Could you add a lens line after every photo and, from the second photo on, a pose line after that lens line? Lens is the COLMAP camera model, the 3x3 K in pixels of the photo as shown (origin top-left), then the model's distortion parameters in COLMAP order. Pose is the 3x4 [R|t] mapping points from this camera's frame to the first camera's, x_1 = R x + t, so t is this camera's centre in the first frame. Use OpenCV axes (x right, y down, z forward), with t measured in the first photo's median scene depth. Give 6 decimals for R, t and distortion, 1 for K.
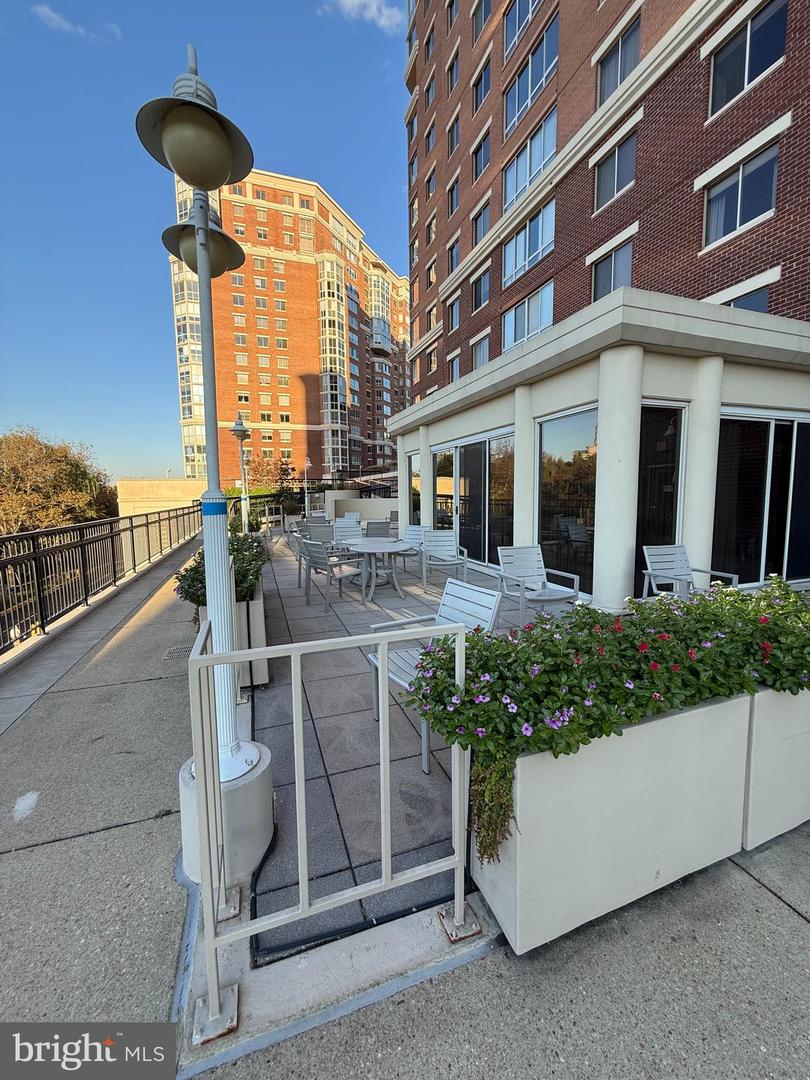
lens RADIAL K [[432.2, 0, 406.0], [0, 432.2, 534.6], [0, 0, 1]] dist [-0.000216, 0.000065]
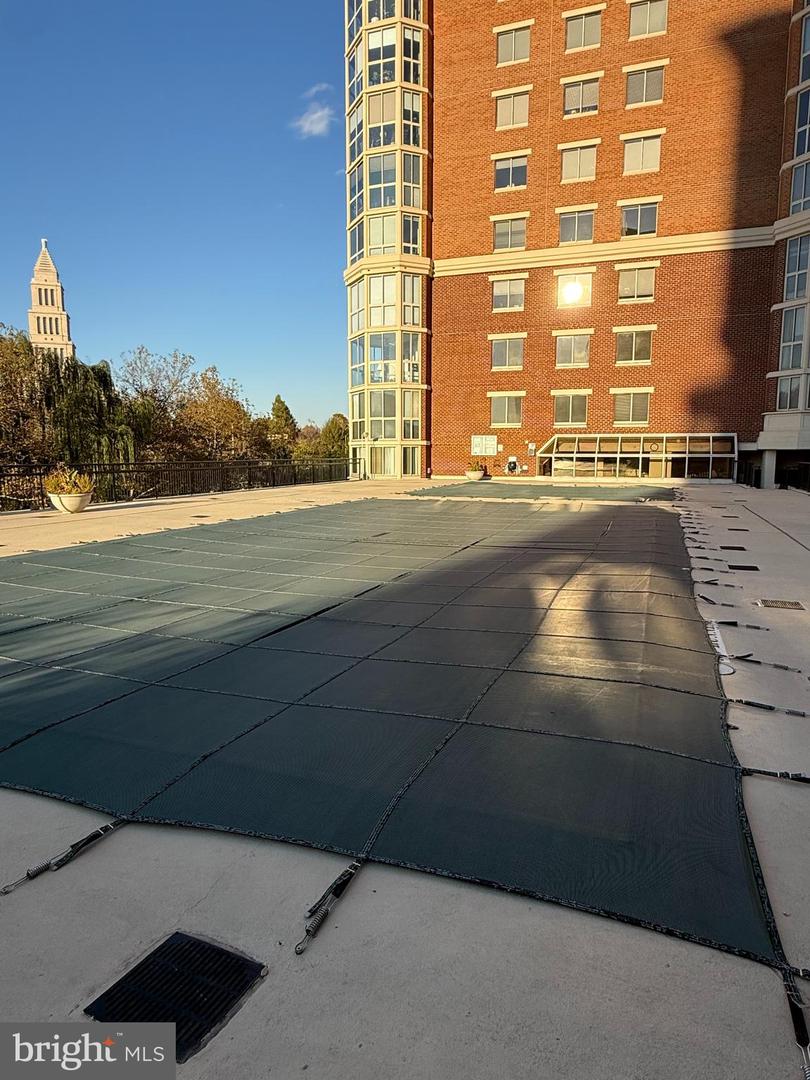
lens RADIAL K [[673.2, 0, 405.0], [0, 673.2, 540.0], [0, 0, 1]] dist [0.000543, 0.001259]
pose [[0.759446, 0.099692, -0.642887, -0.090542], [-0.073508, 0.995010, 0.067460, -0.076388], [0.646404, -0.003975, 0.762985, 0.569602]]
